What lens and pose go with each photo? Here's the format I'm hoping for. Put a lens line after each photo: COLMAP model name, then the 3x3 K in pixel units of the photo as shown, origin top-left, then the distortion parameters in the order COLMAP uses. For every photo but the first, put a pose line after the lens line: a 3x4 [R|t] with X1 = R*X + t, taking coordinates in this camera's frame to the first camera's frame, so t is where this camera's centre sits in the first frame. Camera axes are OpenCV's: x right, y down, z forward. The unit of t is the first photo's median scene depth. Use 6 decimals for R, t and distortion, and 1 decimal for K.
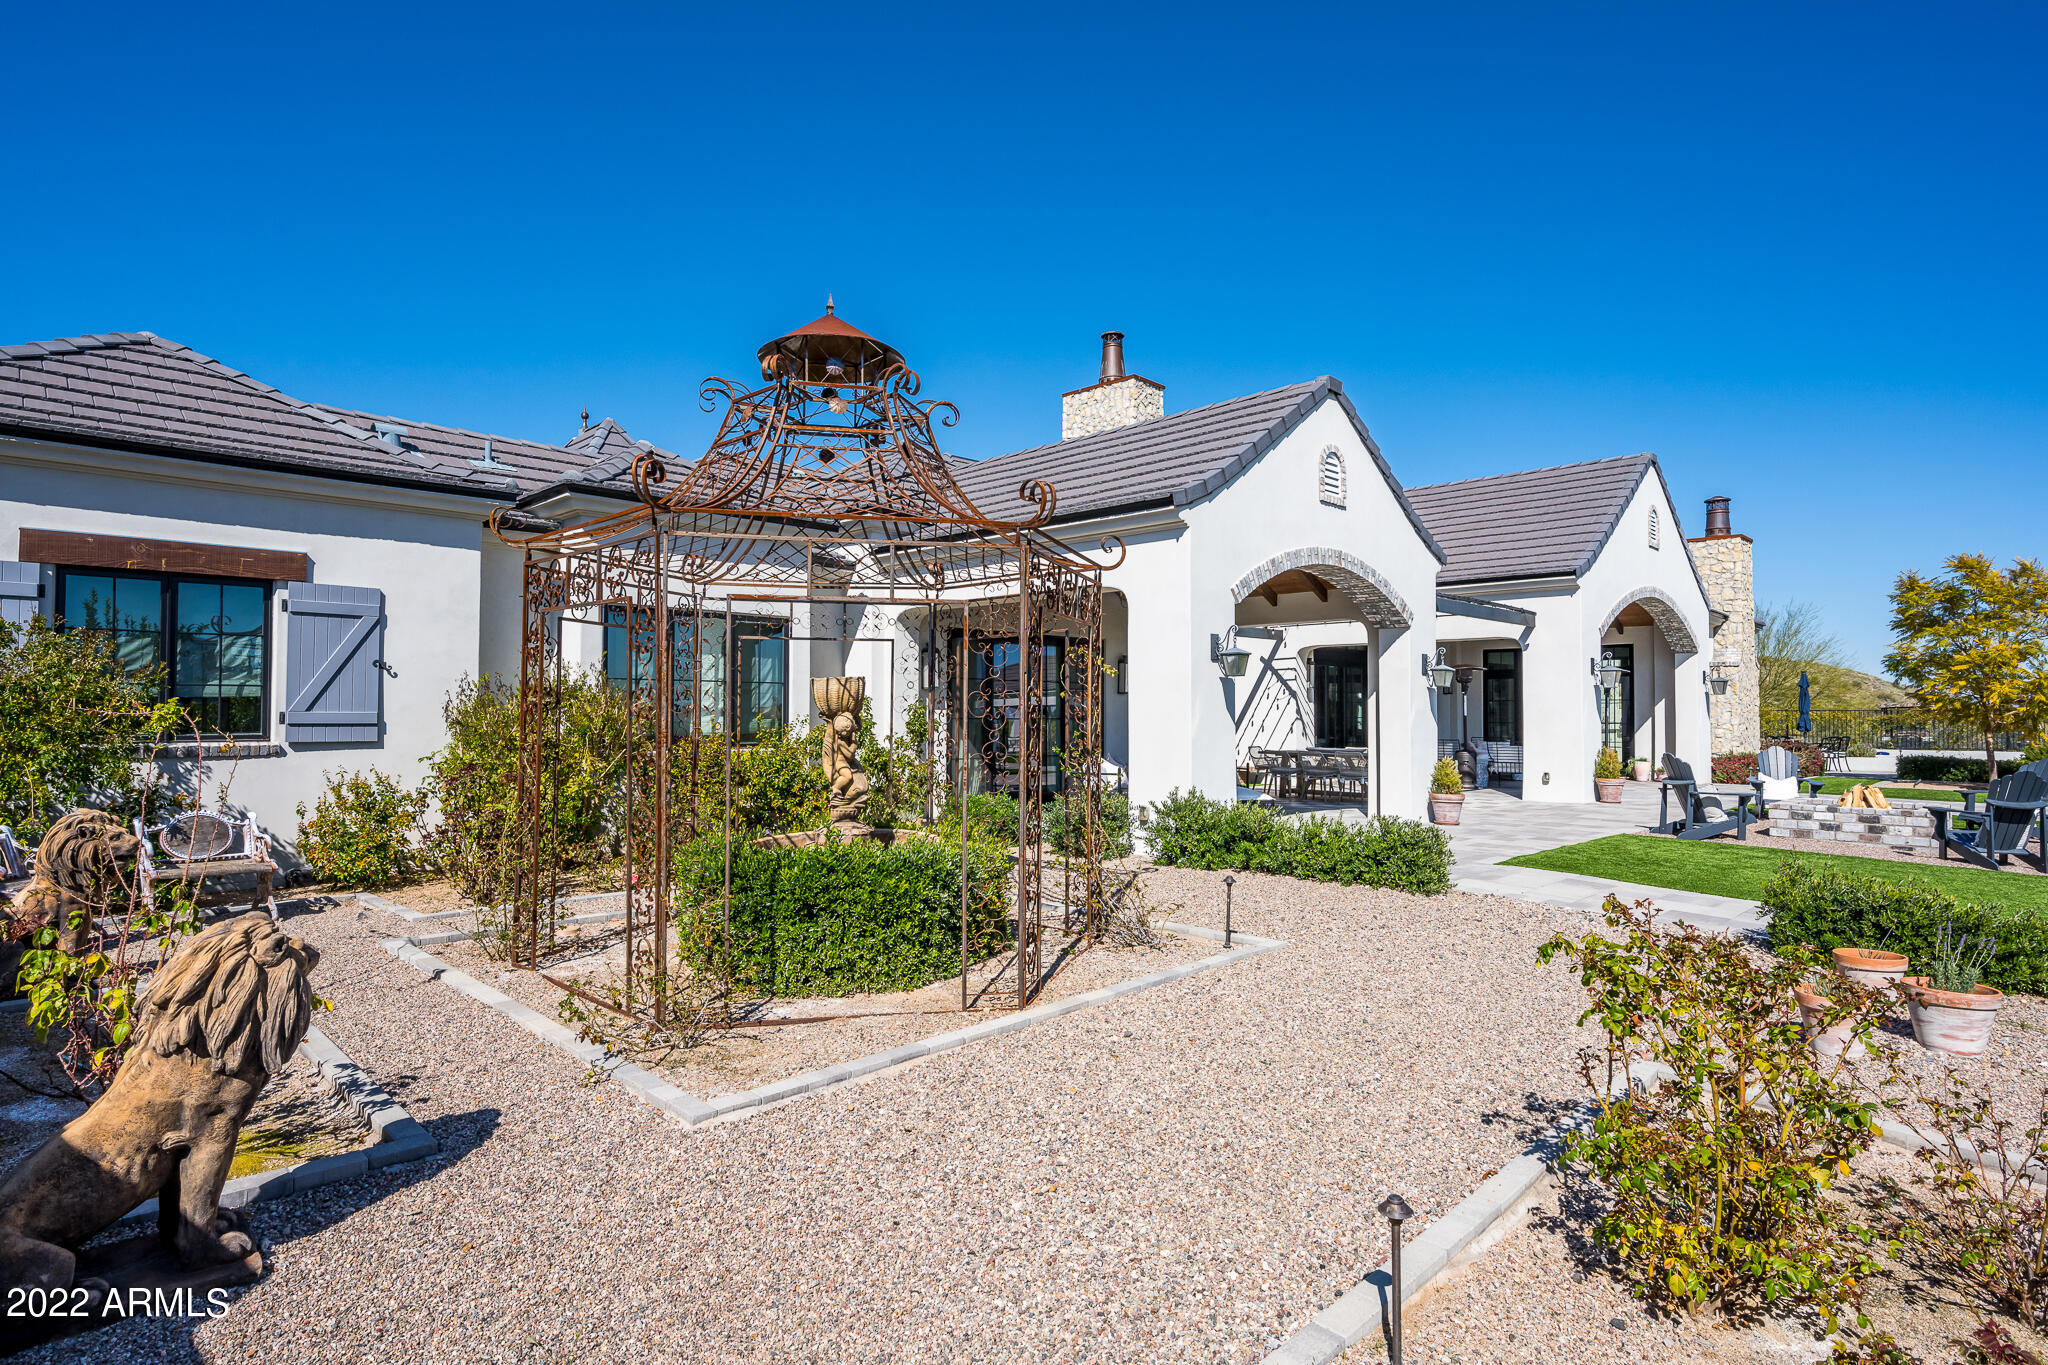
lens RADIAL K [[1054.9, 0, 1023.1], [0, 1054.9, 685.1], [0, 0, 1]] dist [0.003809, -0.000435]
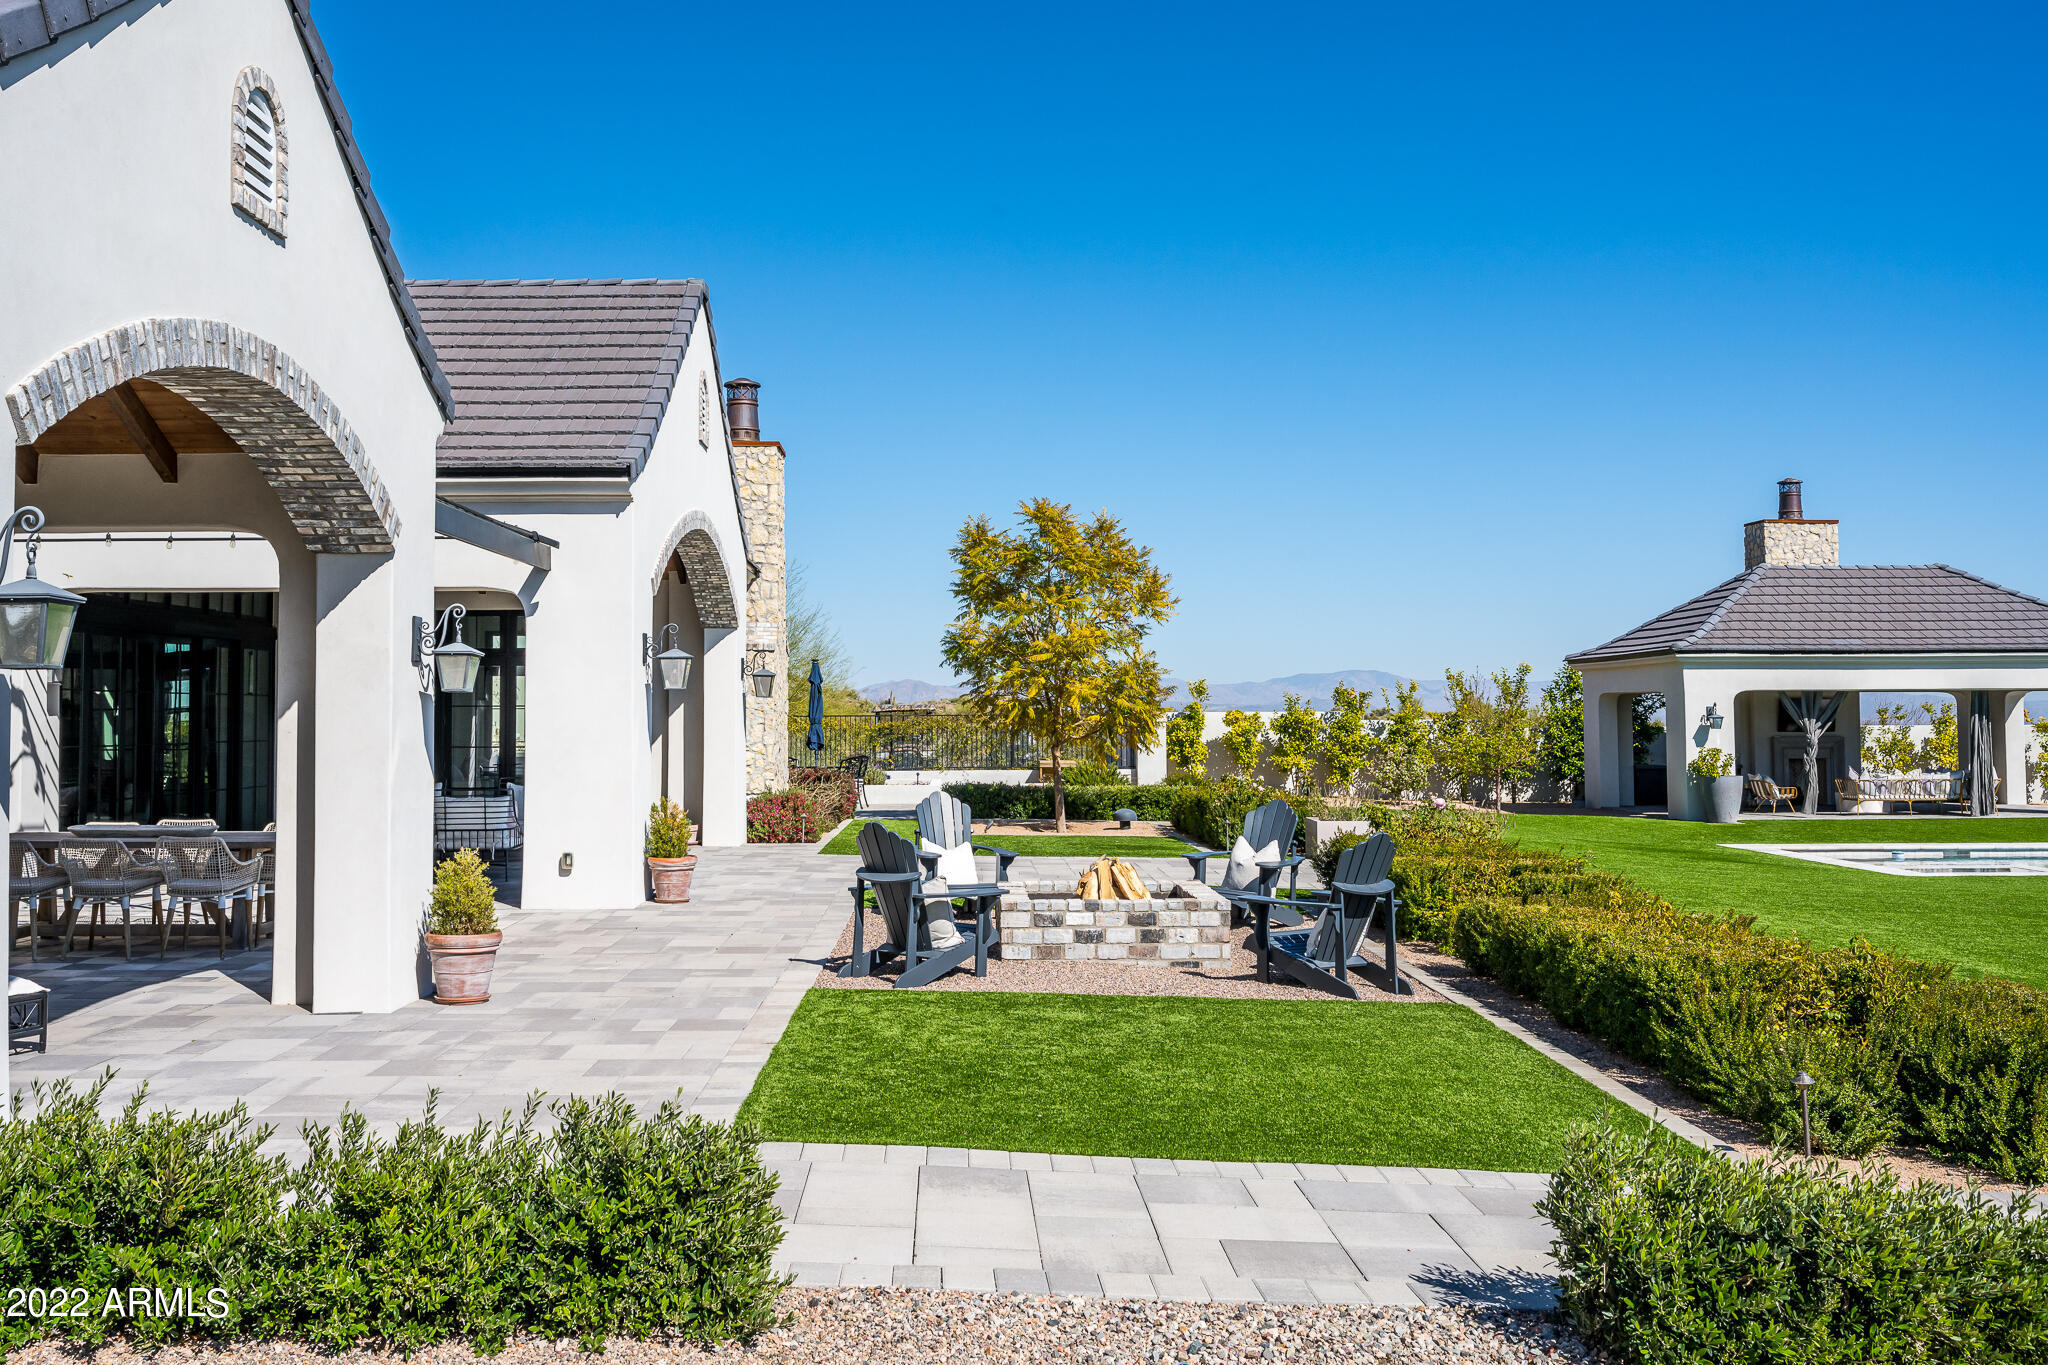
lens RADIAL K [[1776.6, 0, 959.4], [0, 1776.6, 628.5], [0, 0, 1]] dist [0.004207, 0.003163]
pose [[0.704930, 0.026922, 0.708766, 0.013583], [-0.011047, 0.999575, -0.026980, -0.006596], [-0.709191, 0.011189, 0.704928, 0.296035]]
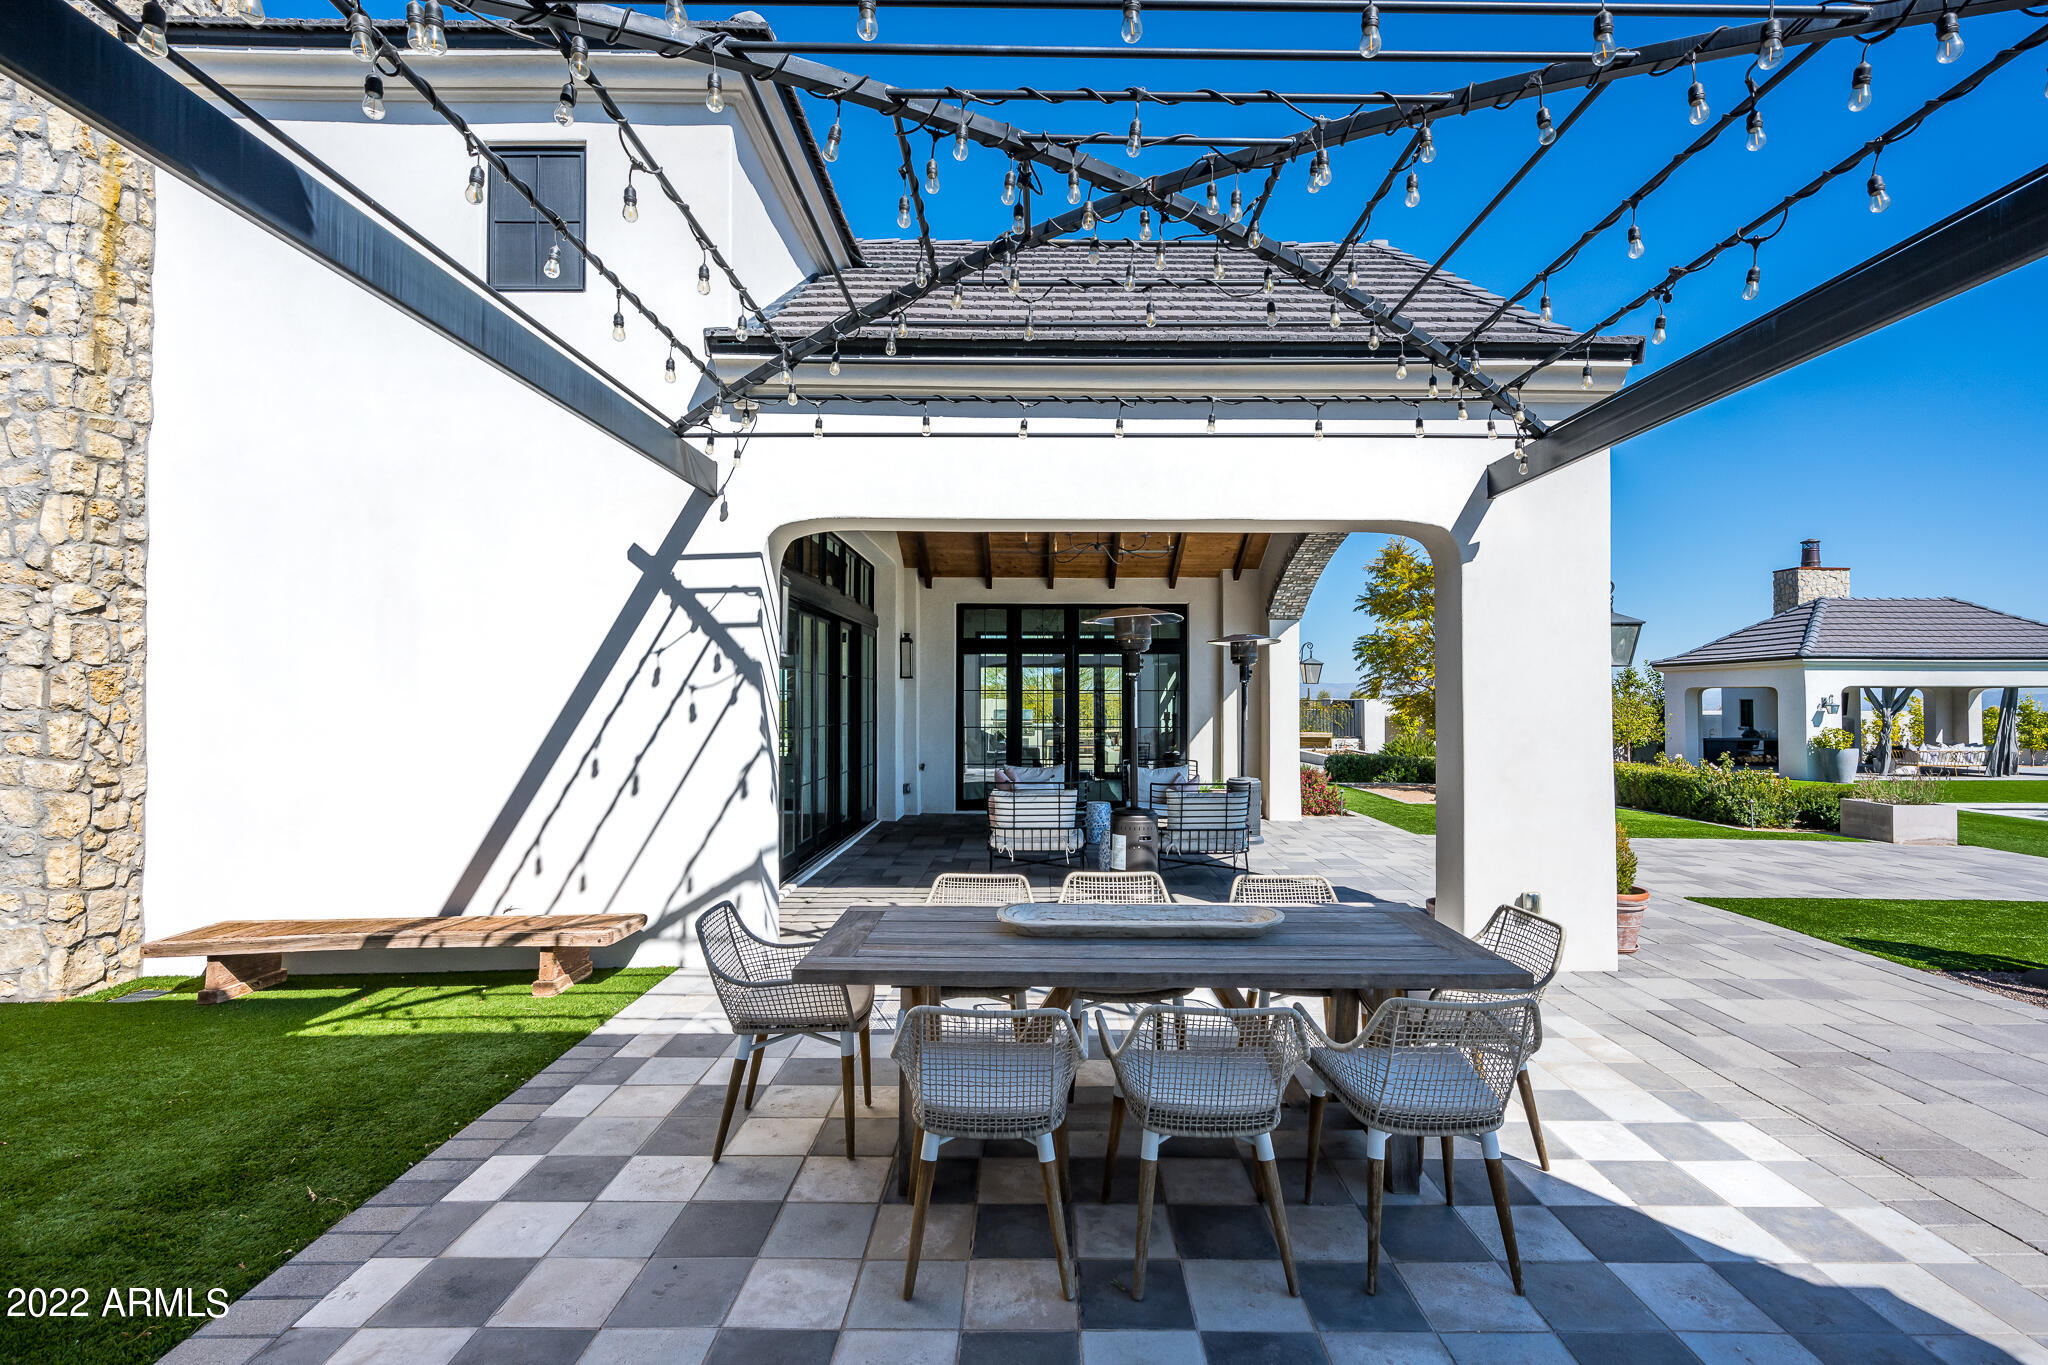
lens RADIAL K [[922.6, 0, 1029.7], [0, 922.6, 688.7], [0, 0, 1]] dist [0.003206, 0.000174]
pose [[0.691488, 0.004955, 0.722371, 0.166658], [-0.016811, 0.999816, 0.009235, 0.013784], [-0.722193, -0.018530, 0.691444, 1.072557]]
